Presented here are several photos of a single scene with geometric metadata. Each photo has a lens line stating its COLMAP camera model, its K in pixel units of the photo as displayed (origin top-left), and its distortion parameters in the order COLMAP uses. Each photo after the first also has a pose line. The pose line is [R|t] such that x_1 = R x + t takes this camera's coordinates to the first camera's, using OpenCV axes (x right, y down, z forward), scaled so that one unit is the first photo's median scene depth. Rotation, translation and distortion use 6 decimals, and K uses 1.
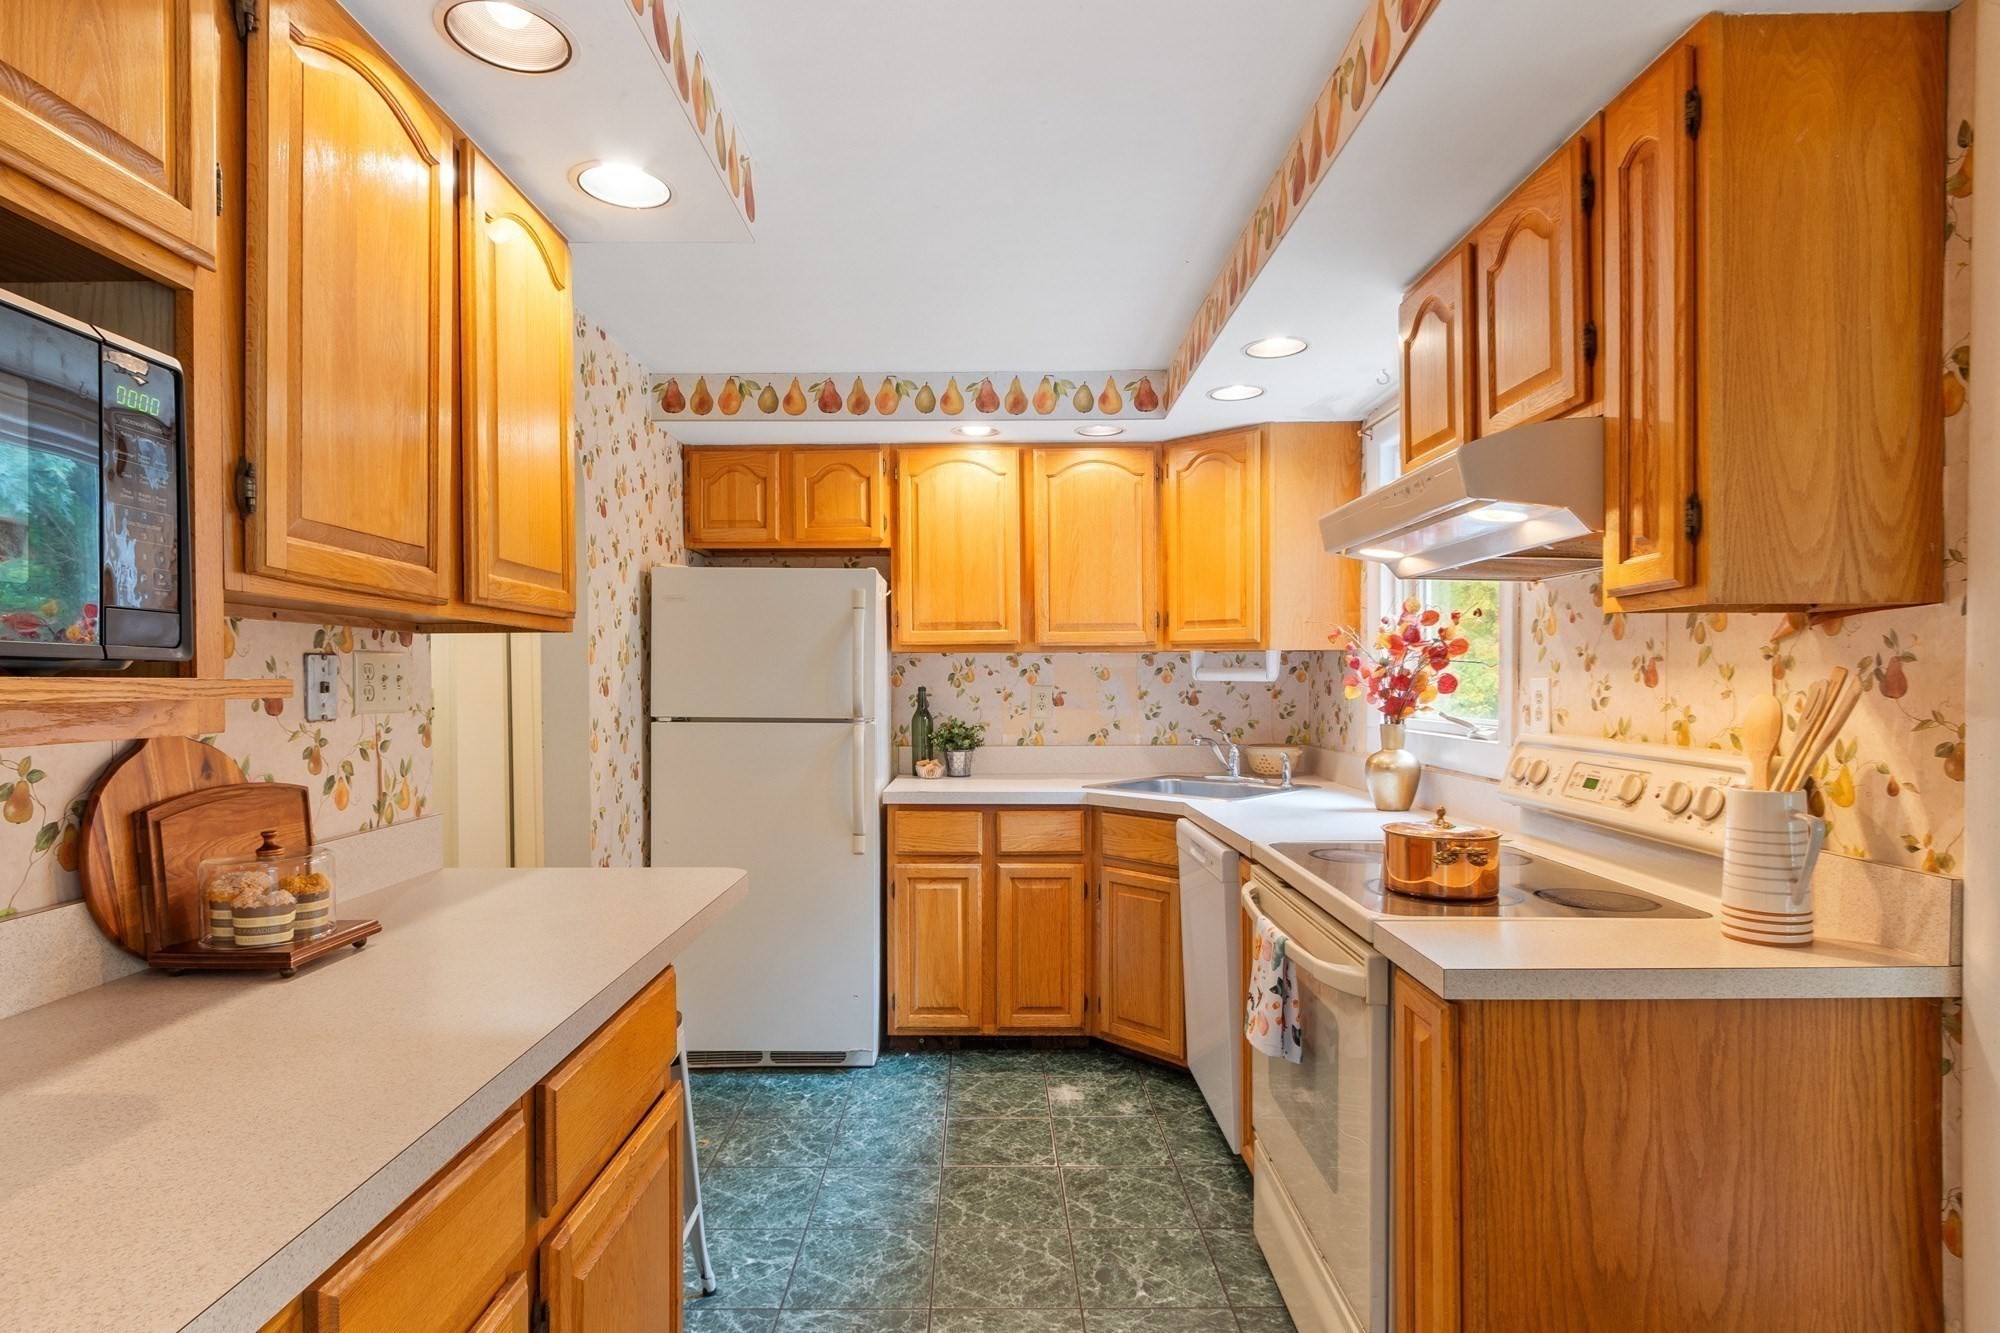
lens RADIAL K [[1043.2, 0, 1000.0], [0, 1043.2, 666.5], [0, 0, 1]] dist [-0.000310, -0.000152]
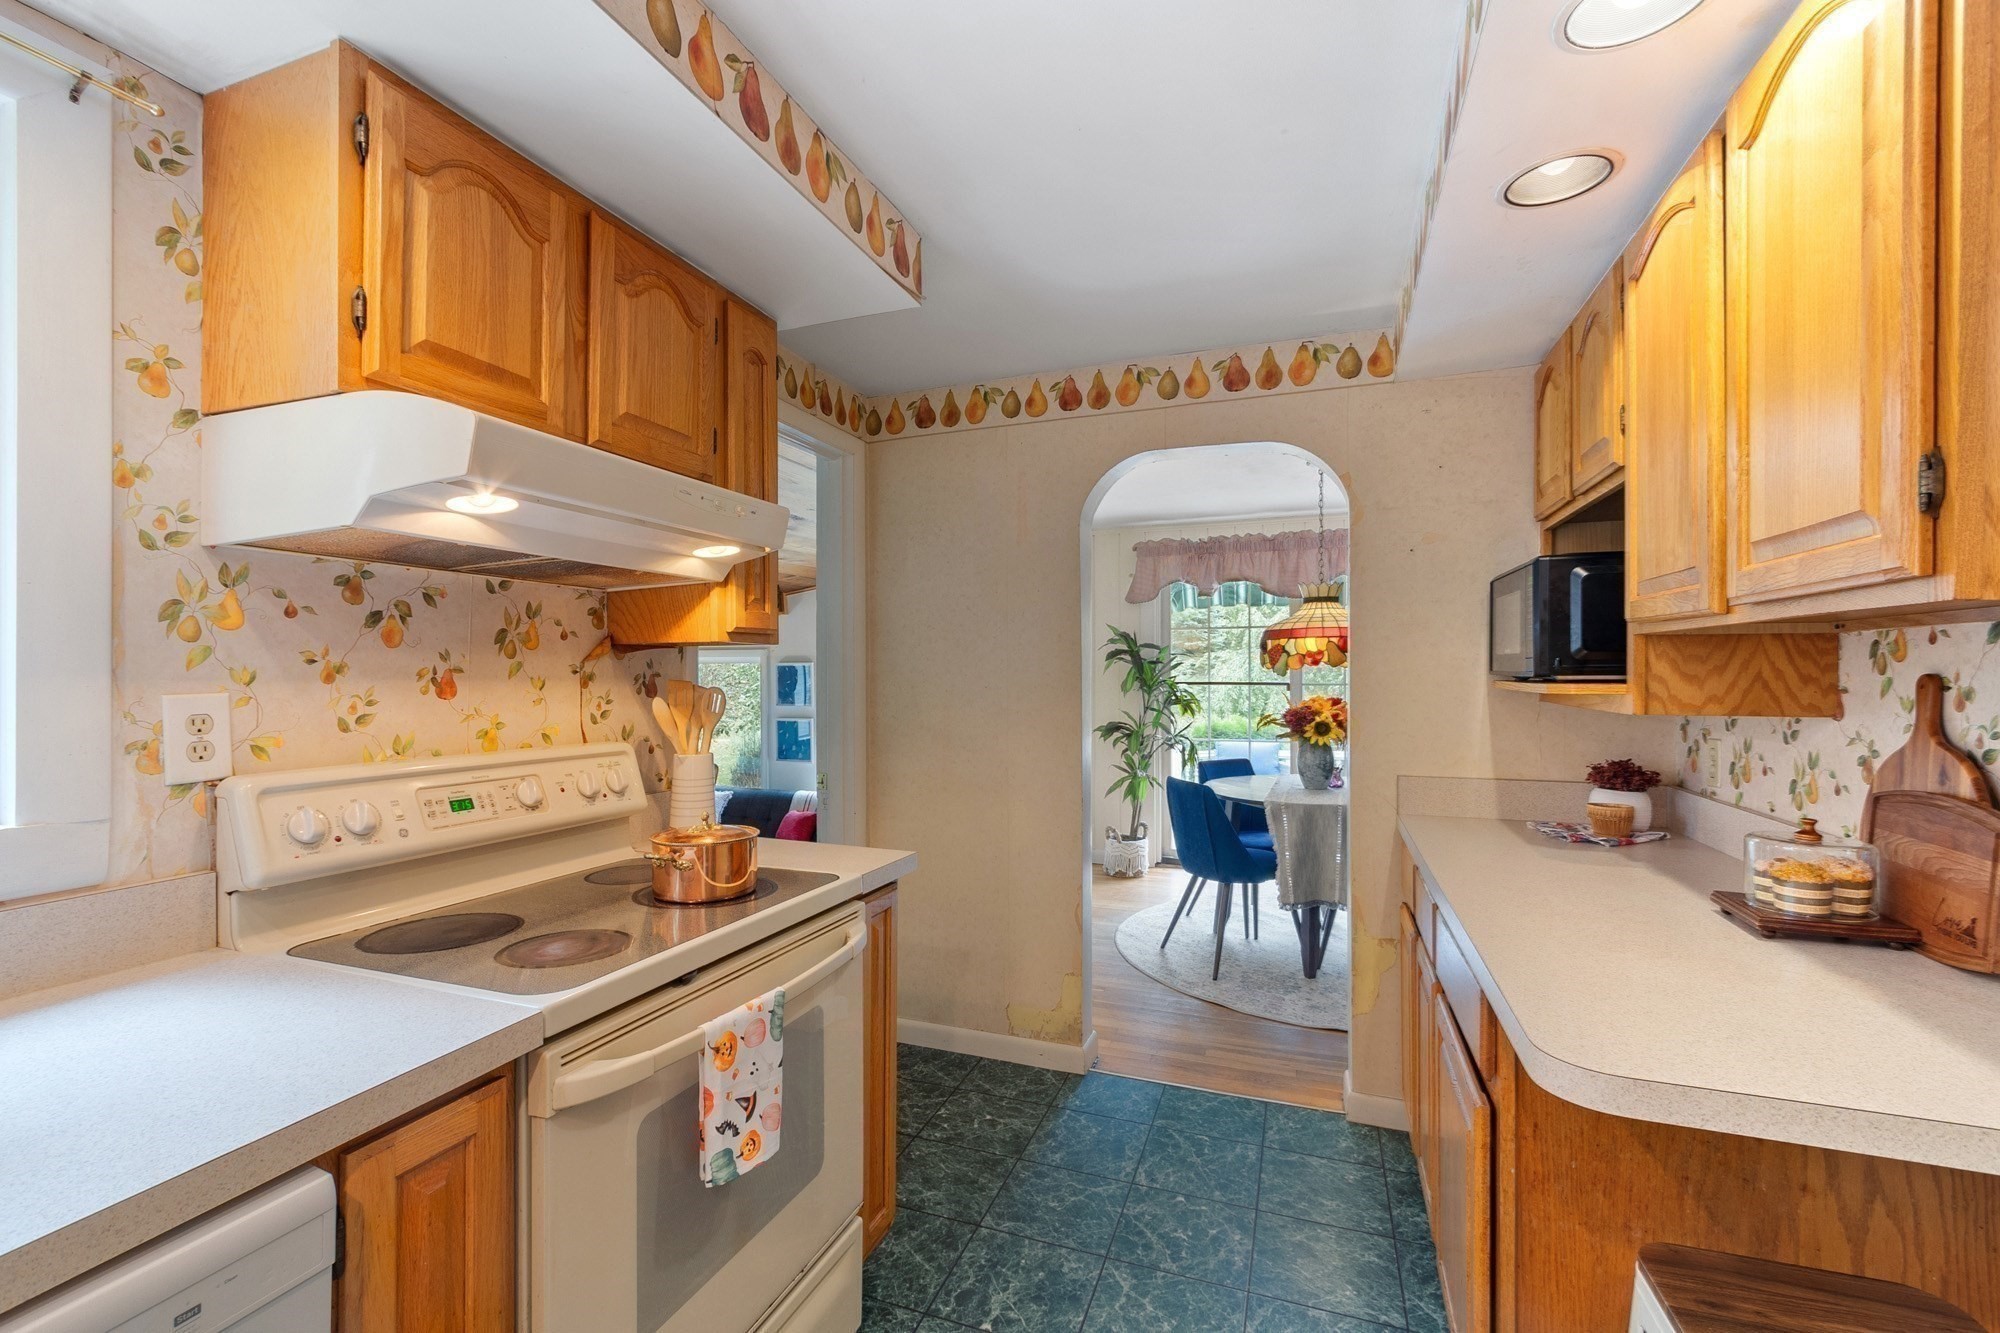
lens RADIAL K [[872.4, 0, 980.8], [0, 872.4, 671.8], [0, 0, 1]] dist [-0.001047, -0.000375]
pose [[-0.930410, 0.004264, 0.366496, -0.137696], [-0.001423, 0.999883, -0.015243, 0.005440], [-0.366518, -0.014704, -0.930295, 1.486740]]
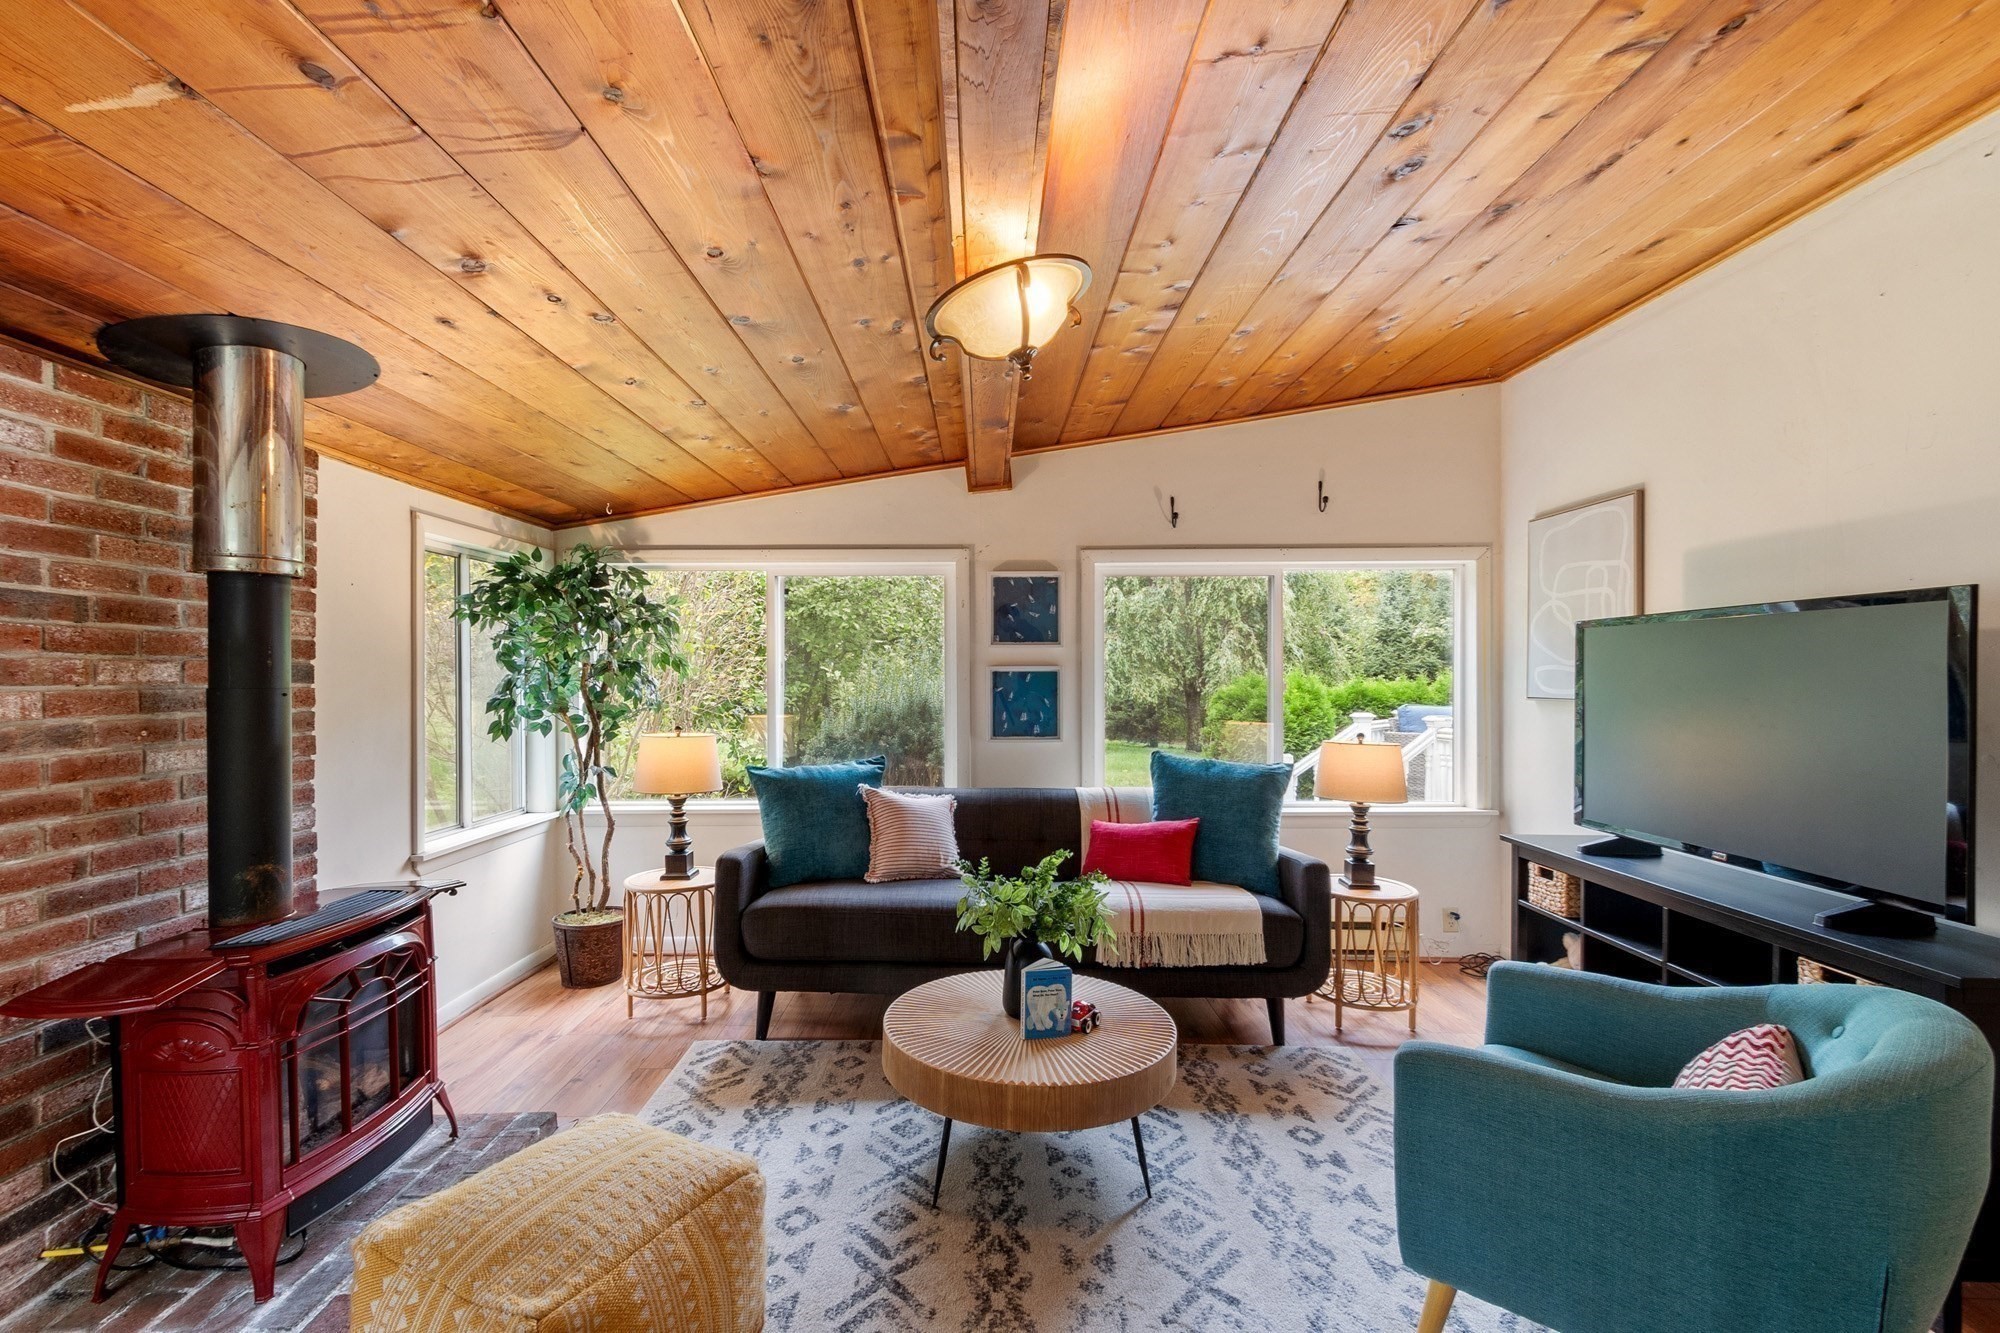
lens RADIAL K [[877.7, 0, 973.7], [0, 877.7, 684.1], [0, 0, 1]] dist [-0.001122, 0.000033]
pose [[-0.999949, 0.003129, 0.009550, 1.917966], [0.003115, 0.999994, -0.001518, 0.182254], [-0.009555, -0.001488, -0.999953, 0.589440]]
